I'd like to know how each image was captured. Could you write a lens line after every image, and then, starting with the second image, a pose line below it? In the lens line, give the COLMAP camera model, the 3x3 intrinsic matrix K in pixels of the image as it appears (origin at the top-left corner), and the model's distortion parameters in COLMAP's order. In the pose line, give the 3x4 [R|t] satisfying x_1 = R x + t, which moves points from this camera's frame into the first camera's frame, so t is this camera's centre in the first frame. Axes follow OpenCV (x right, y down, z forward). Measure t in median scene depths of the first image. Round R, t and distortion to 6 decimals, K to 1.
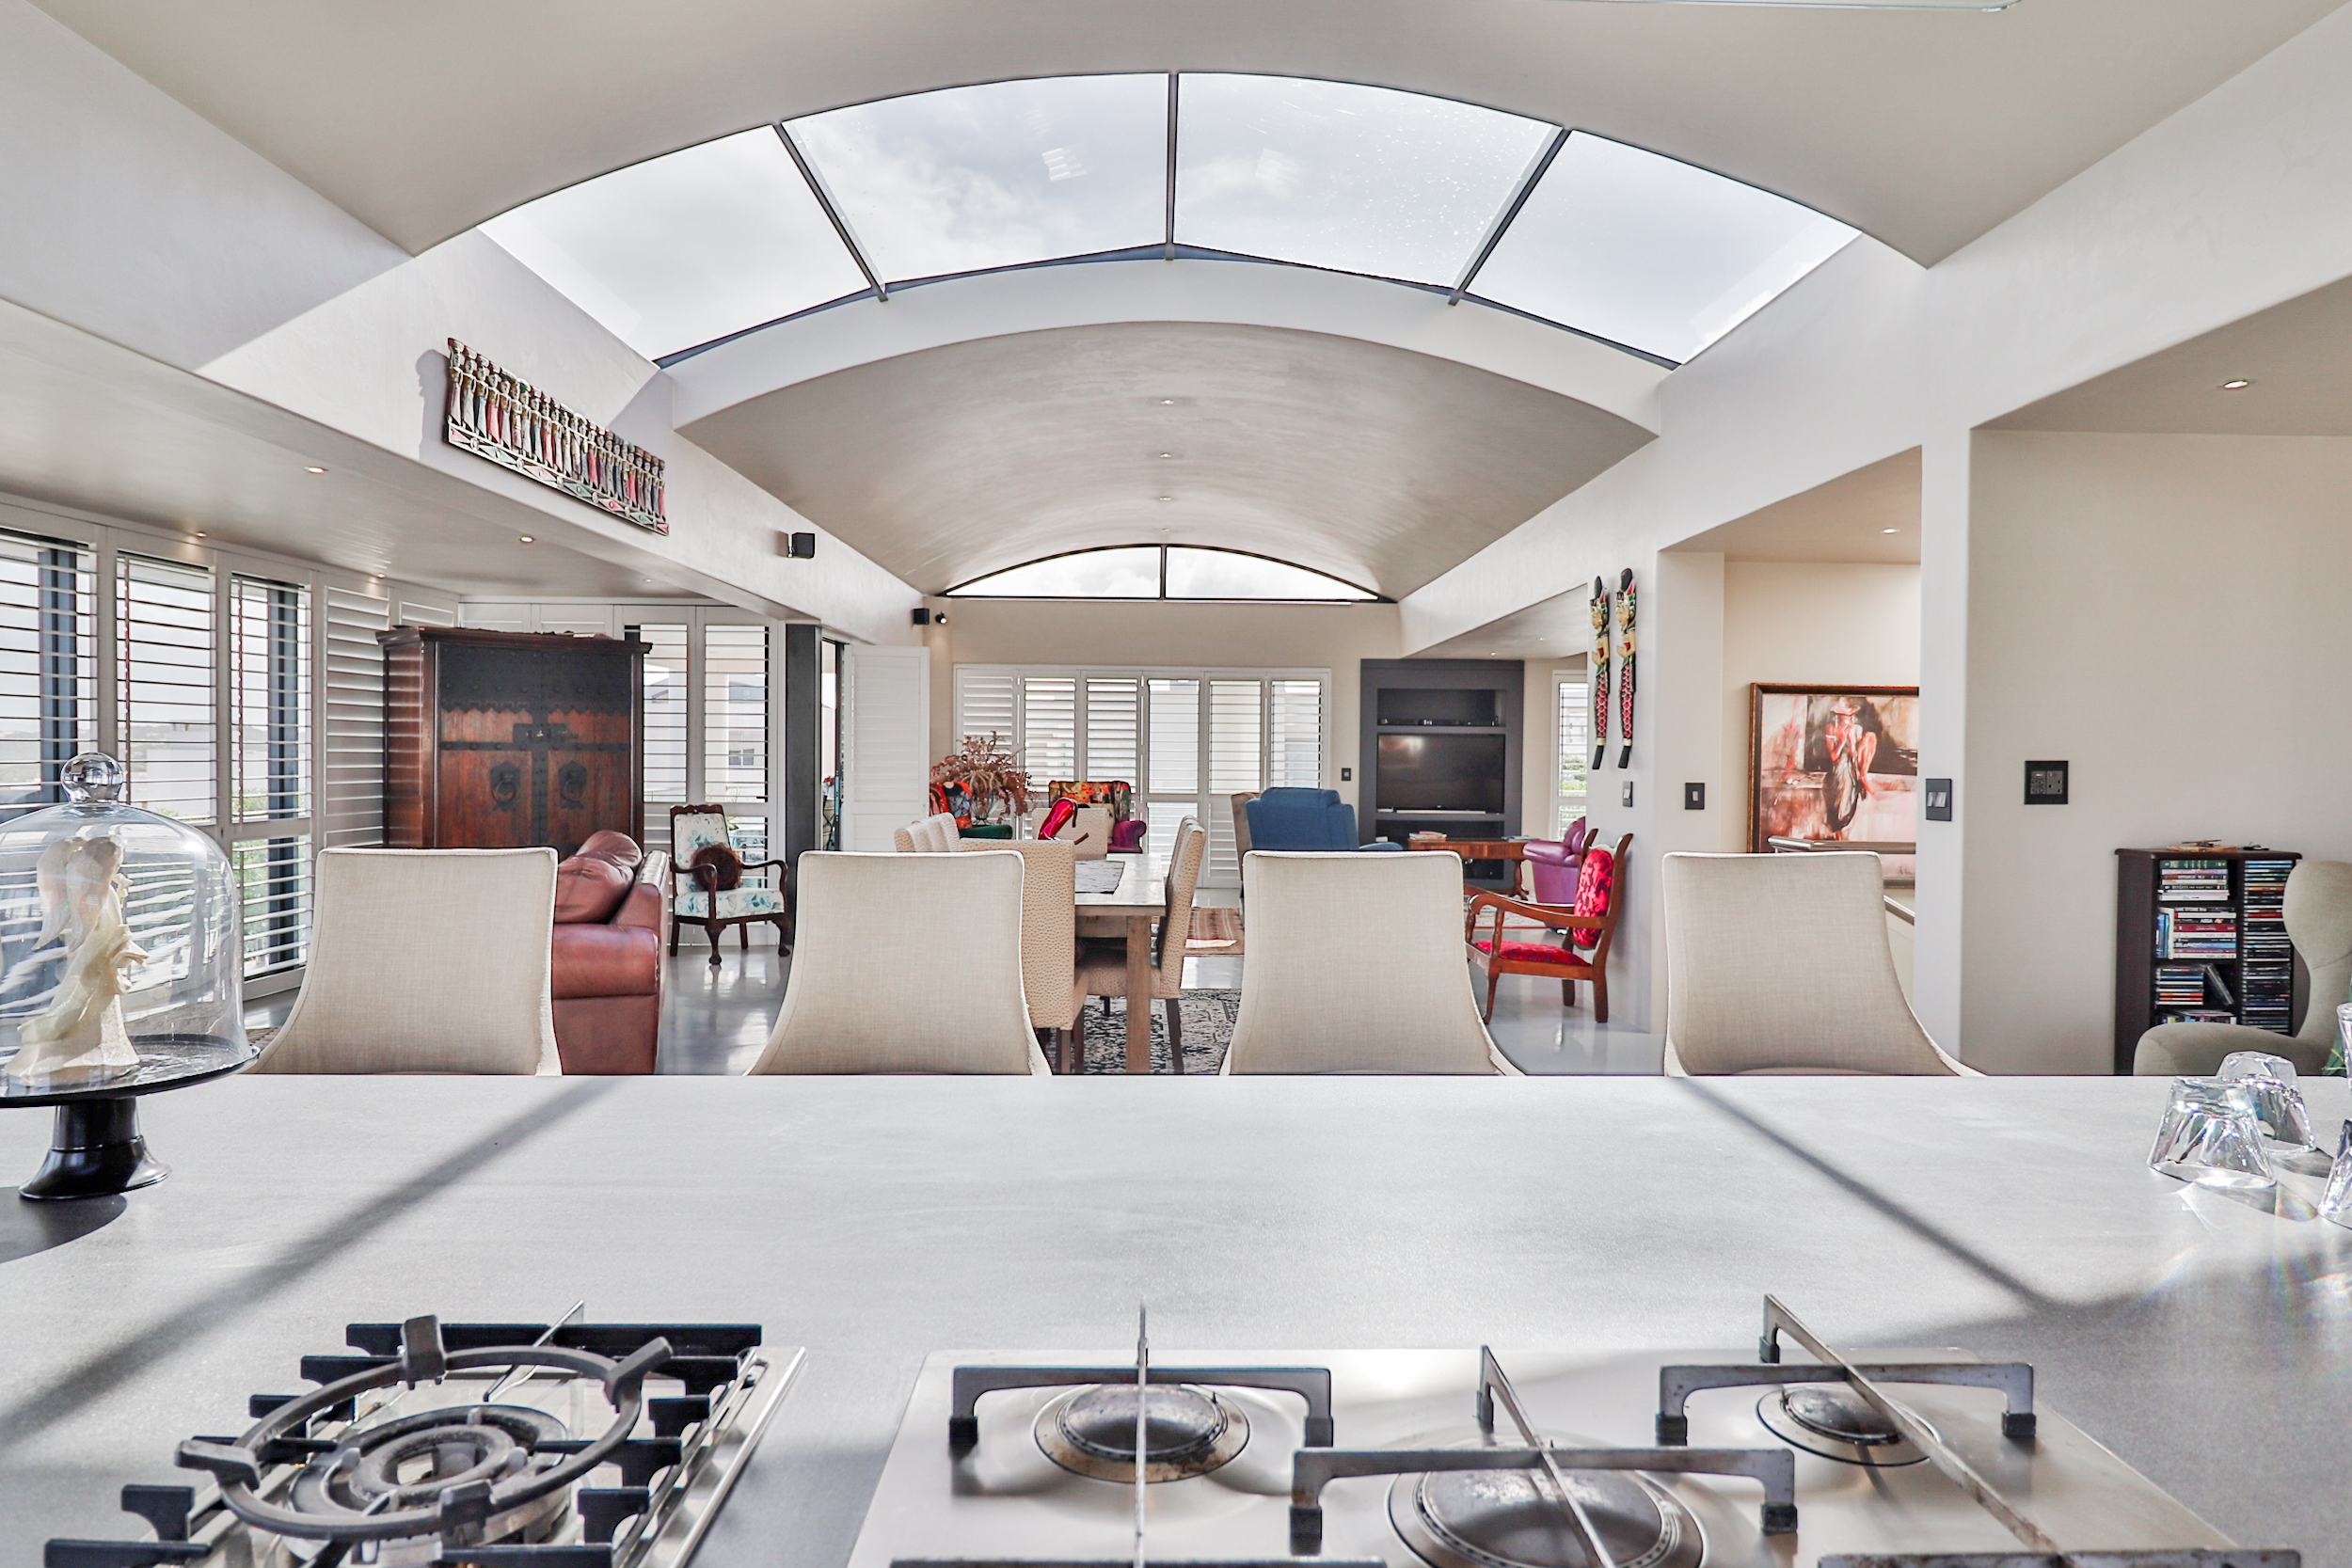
lens RADIAL K [[1391.5, 0, 1186.6], [0, 1391.5, 802.1], [0, 0, 1]] dist [0.005593, -0.012324]
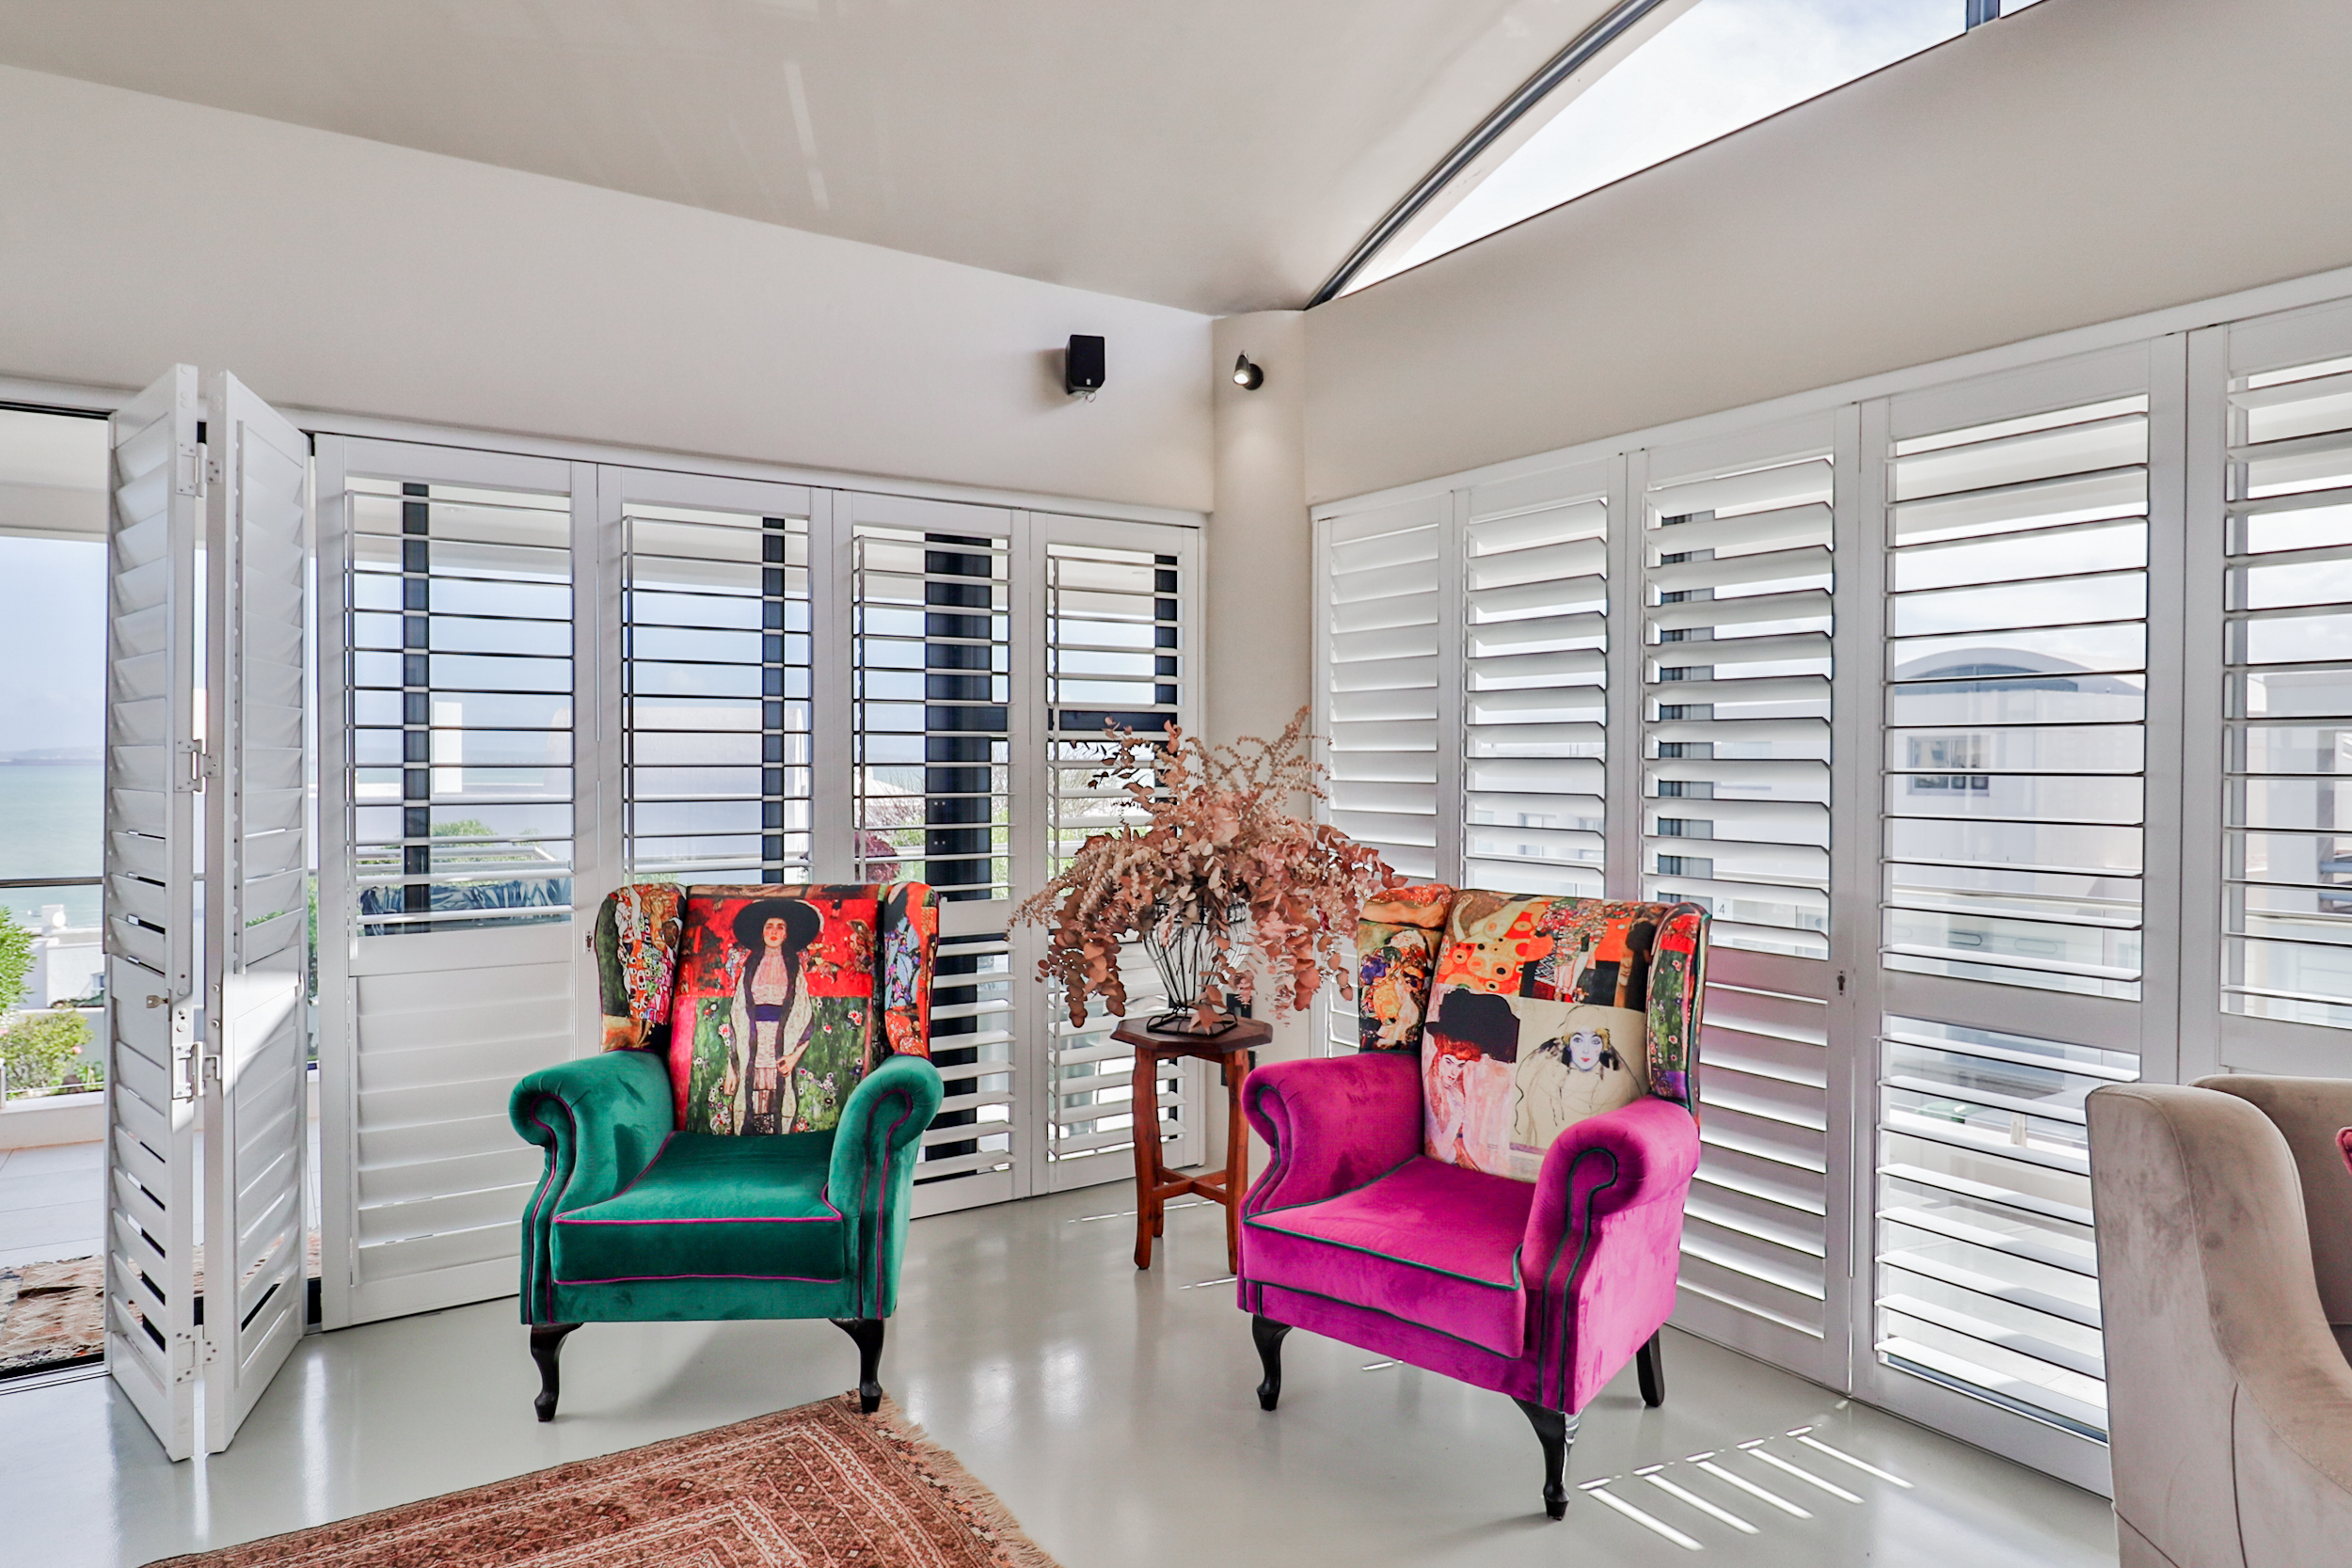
lens RADIAL K [[1391.5, 0, 1166.4], [0, 1391.5, 774.0], [0, 0, 1]] dist [0.005593, -0.012324]
pose [[0.534527, -0.001581, -0.845150, 0.107849], [-0.027831, 0.999423, -0.019471, -0.033652], [0.844693, 0.033929, 0.534175, 0.912330]]
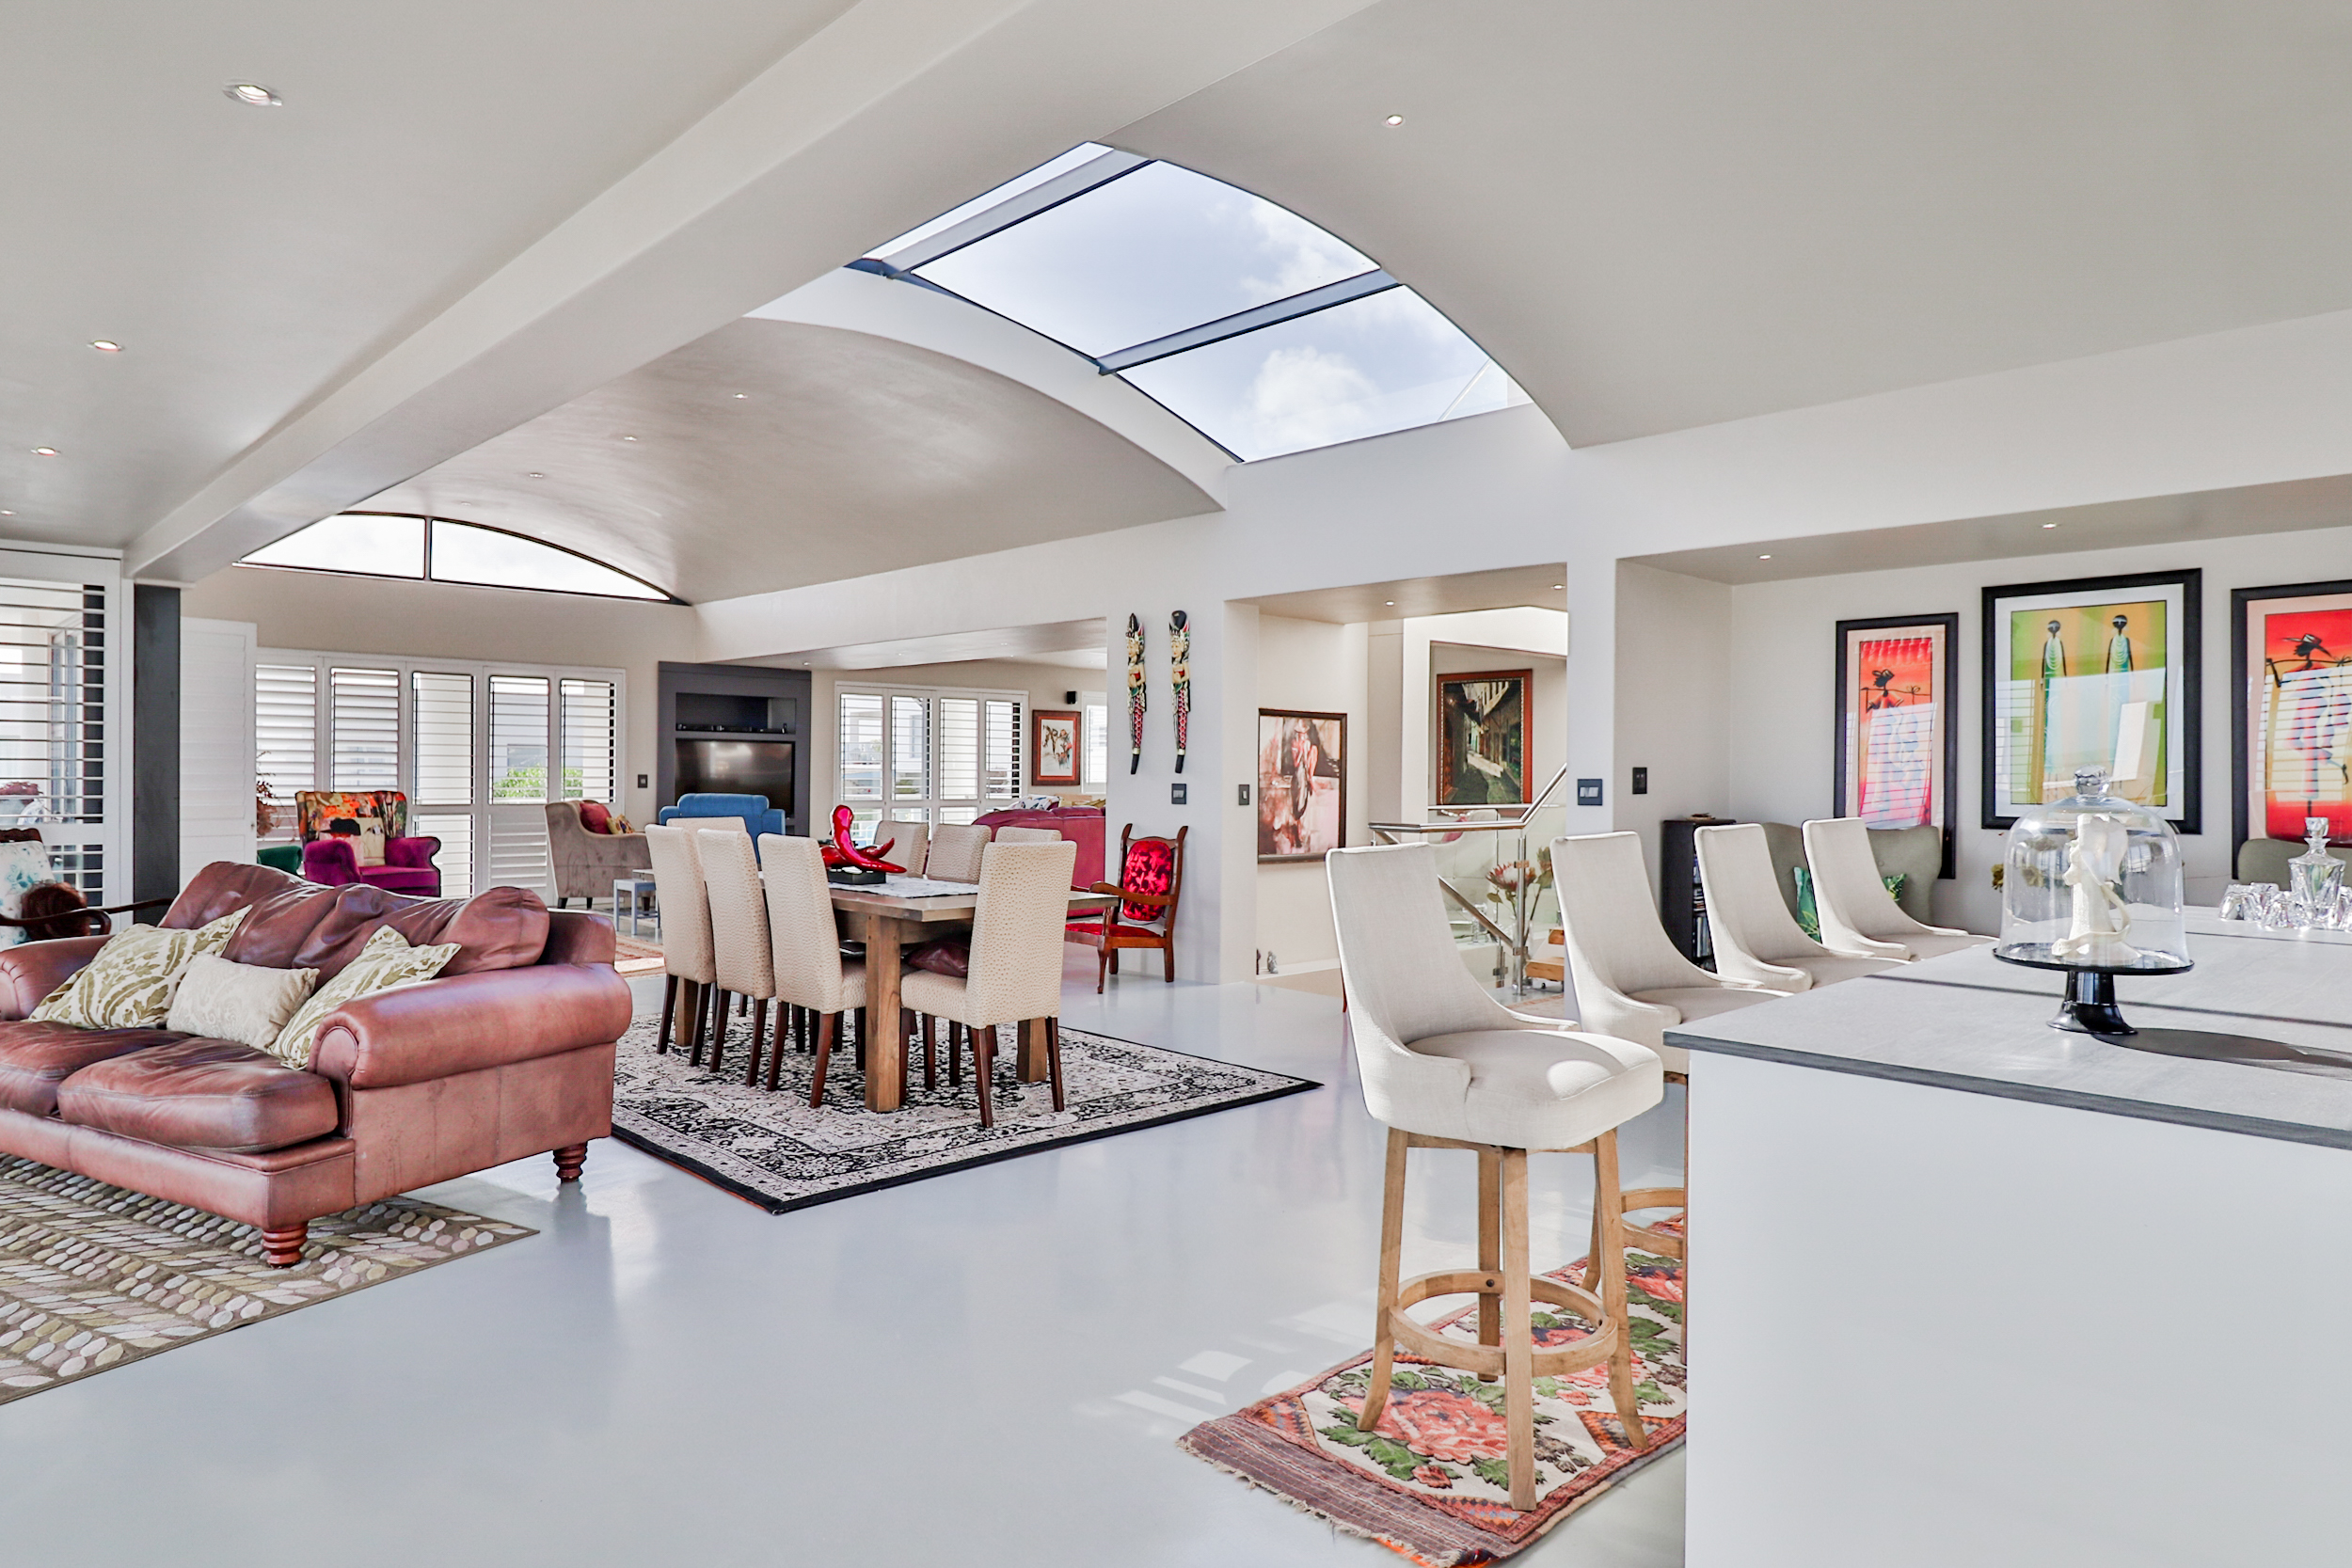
lens RADIAL K [[1391.5, 0, 1171.6], [0, 1391.5, 779.7], [0, 0, 1]] dist [0.005593, -0.012324]
pose [[0.736868, -0.006190, 0.676008, -0.303574], [0.019901, 0.999723, -0.012538, -0.001972], [-0.675743, 0.022692, 0.736788, 0.058829]]
